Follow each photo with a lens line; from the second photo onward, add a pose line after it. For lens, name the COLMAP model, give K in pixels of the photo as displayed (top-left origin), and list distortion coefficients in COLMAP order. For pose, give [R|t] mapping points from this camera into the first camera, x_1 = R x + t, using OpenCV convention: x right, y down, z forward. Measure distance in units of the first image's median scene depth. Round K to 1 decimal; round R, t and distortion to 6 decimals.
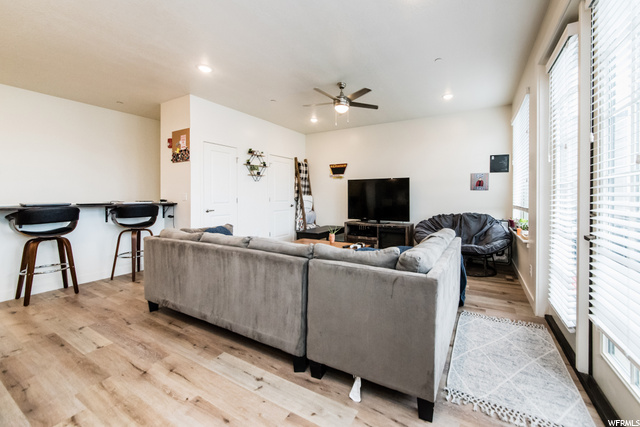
lens RADIAL K [[230.2, 0, 360.0], [0, 230.2, 195.2], [0, 0, 1]] dist [-0.021891, -0.001532]
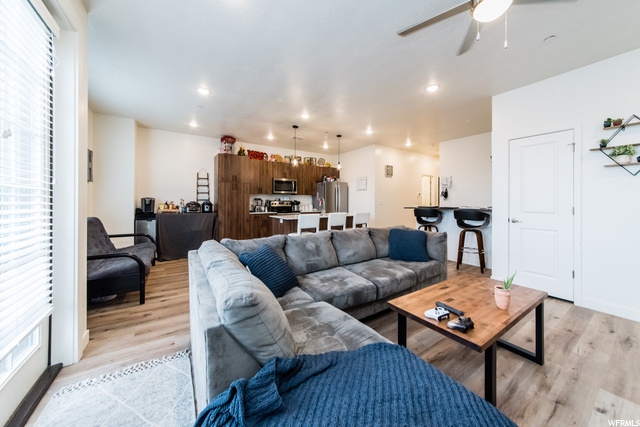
lens RADIAL K [[233.4, 0, 328.8], [0, 233.4, 198.0], [0, 0, 1]] dist [0.002821, 0.001604]
pose [[-0.517401, -0.009813, -0.855687, 0.421205], [0.000948, 0.999927, -0.012040, -0.006435], [0.855742, -0.007040, -0.517354, 0.856531]]
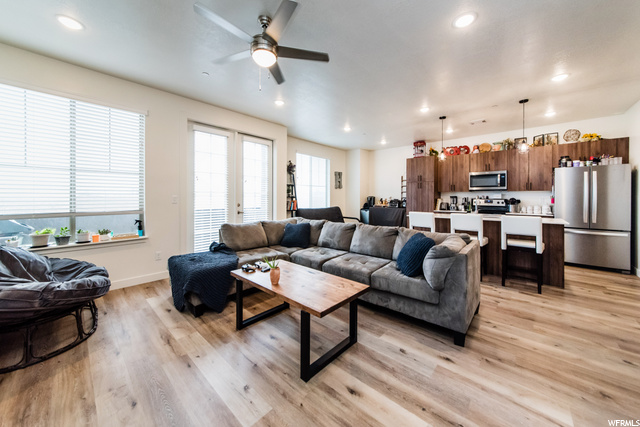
lens RADIAL K [[233.4, 0, 309.9], [0, 233.4, 197.0], [0, 0, 1]] dist [0.002821, 0.001604]
pose [[-0.940453, -0.001811, 0.339918, -0.346978], [-0.004542, 0.999964, -0.007236, -0.003072], [-0.339892, -0.008349, -0.940427, 1.362620]]
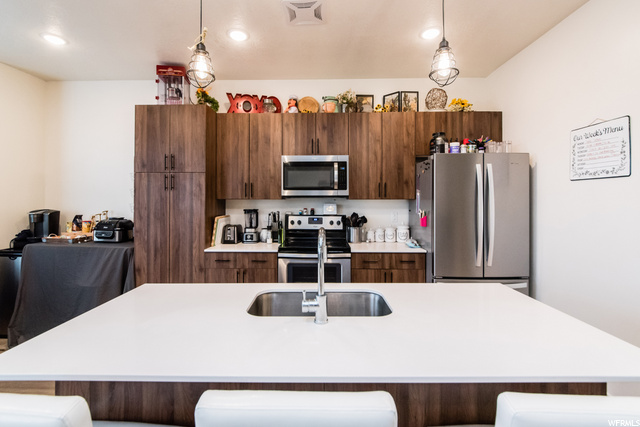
lens RADIAL K [[305.2, 0, 317.2], [0, 305.2, 198.8], [0, 0, 1]] dist [0.006337, -0.001965]
pose [[-0.916768, 0.000683, -0.399421, -0.542315], [0.004851, 0.999944, -0.009425, -0.045286], [0.399392, -0.010578, -0.916719, 0.454668]]
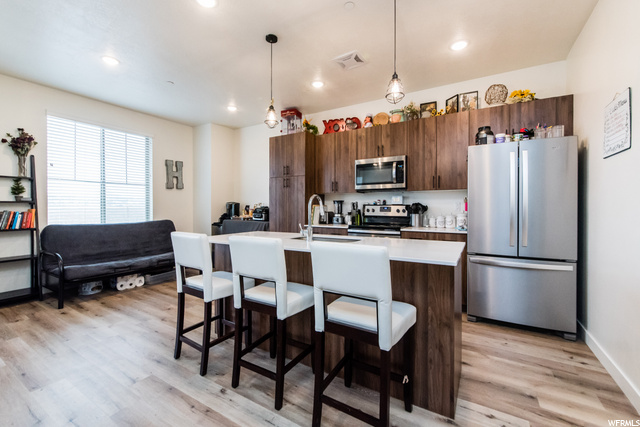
lens RADIAL K [[286.9, 0, 302.4], [0, 286.9, 211.1], [0, 0, 1]] dist [0.008486, -0.003200]
pose [[-0.989301, -0.001459, 0.145880, -0.739376], [-0.001009, 0.999995, 0.003157, 0.013505], [-0.145884, 0.002976, -0.989297, 0.737028]]
